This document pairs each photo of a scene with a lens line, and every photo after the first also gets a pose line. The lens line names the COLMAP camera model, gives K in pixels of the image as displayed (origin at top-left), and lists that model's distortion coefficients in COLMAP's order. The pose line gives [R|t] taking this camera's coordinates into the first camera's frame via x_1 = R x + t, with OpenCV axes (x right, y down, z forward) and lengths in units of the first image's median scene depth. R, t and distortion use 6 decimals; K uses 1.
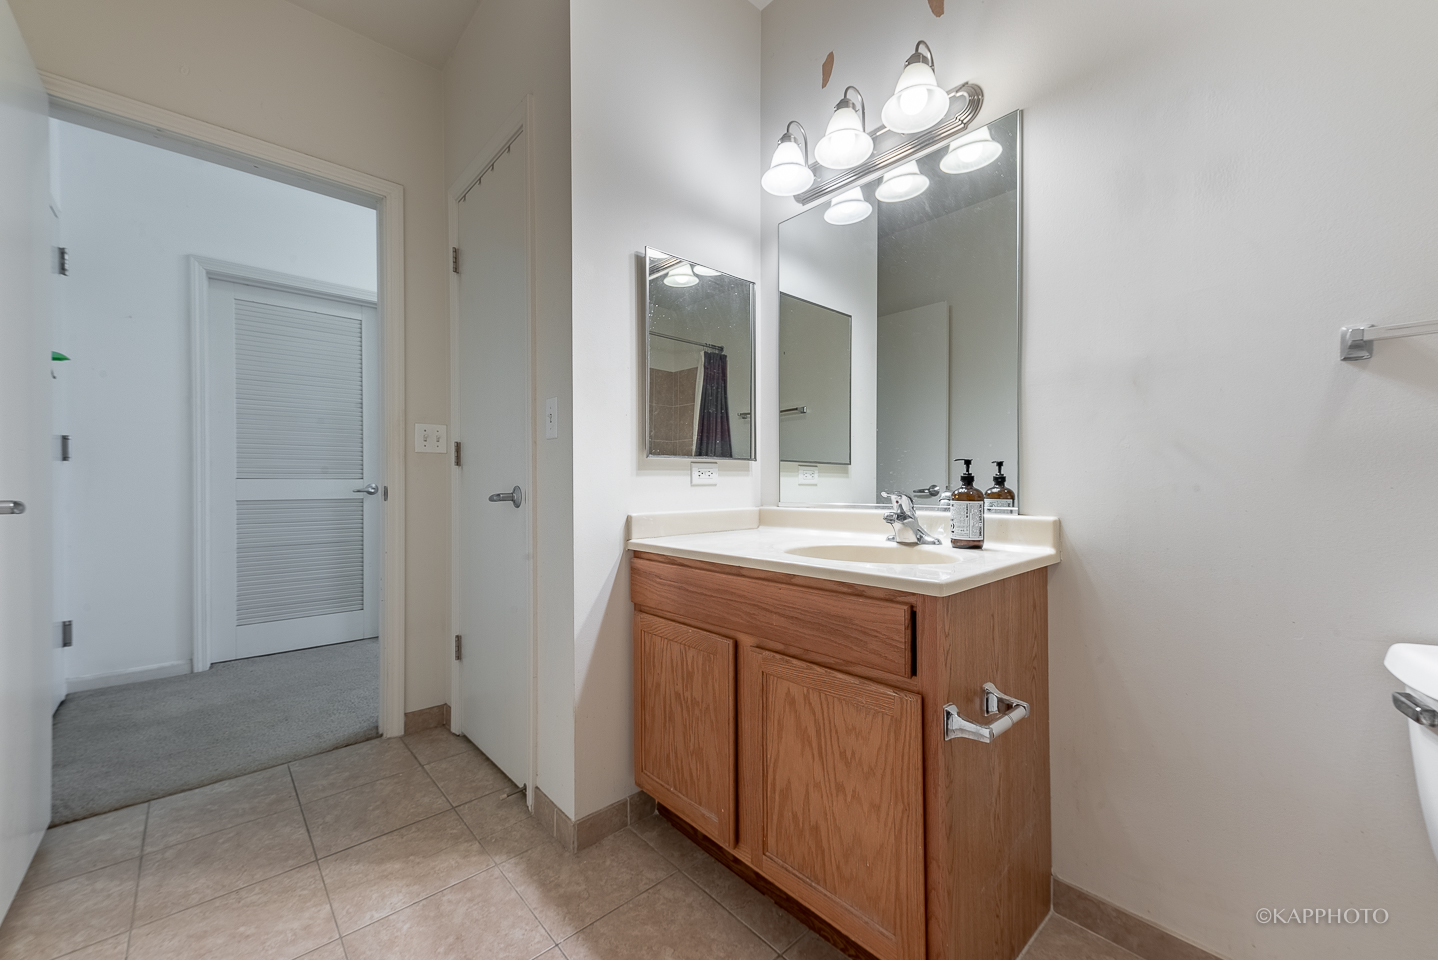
lens RADIAL K [[573.9, 0, 737.8], [0, 573.9, 476.3], [0, 0, 1]] dist [0.009615, -0.005570]
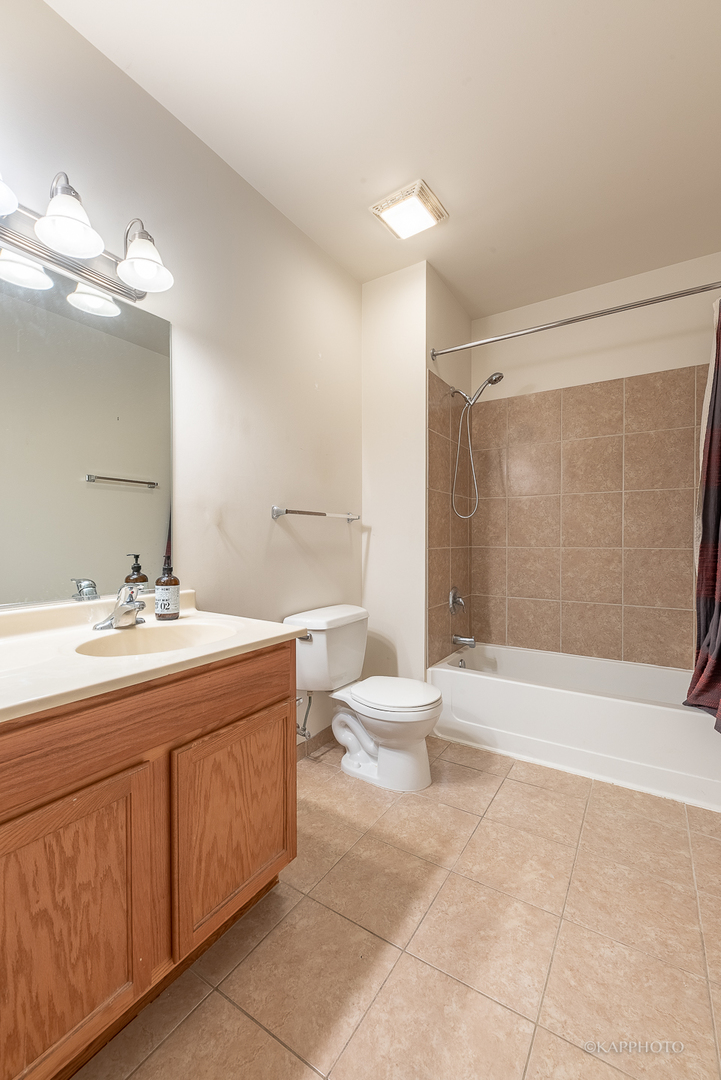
lens RADIAL K [[431.0, 0, 363.4], [0, 431.0, 543.6], [0, 0, 1]] dist [0.009615, -0.005570]
pose [[-0.250746, -0.001601, 0.968051, -0.822017], [-0.013115, 0.999912, -0.001743, -0.070608], [-0.967964, -0.013134, -0.250746, 0.913504]]
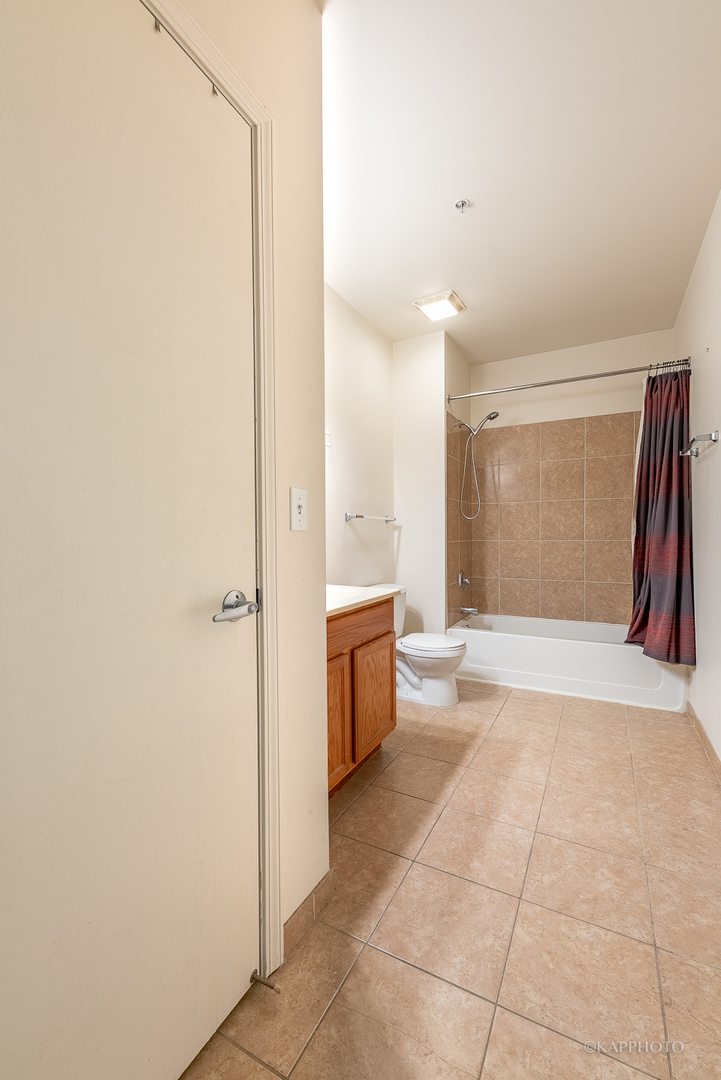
lens RADIAL K [[431.0, 0, 351.2], [0, 431.0, 543.3], [0, 0, 1]] dist [0.009615, -0.005570]
pose [[-0.302272, -0.009012, 0.953179, -1.366341], [-0.005287, 0.999956, 0.007778, -0.063993], [-0.953207, -0.002688, -0.302307, 1.503817]]
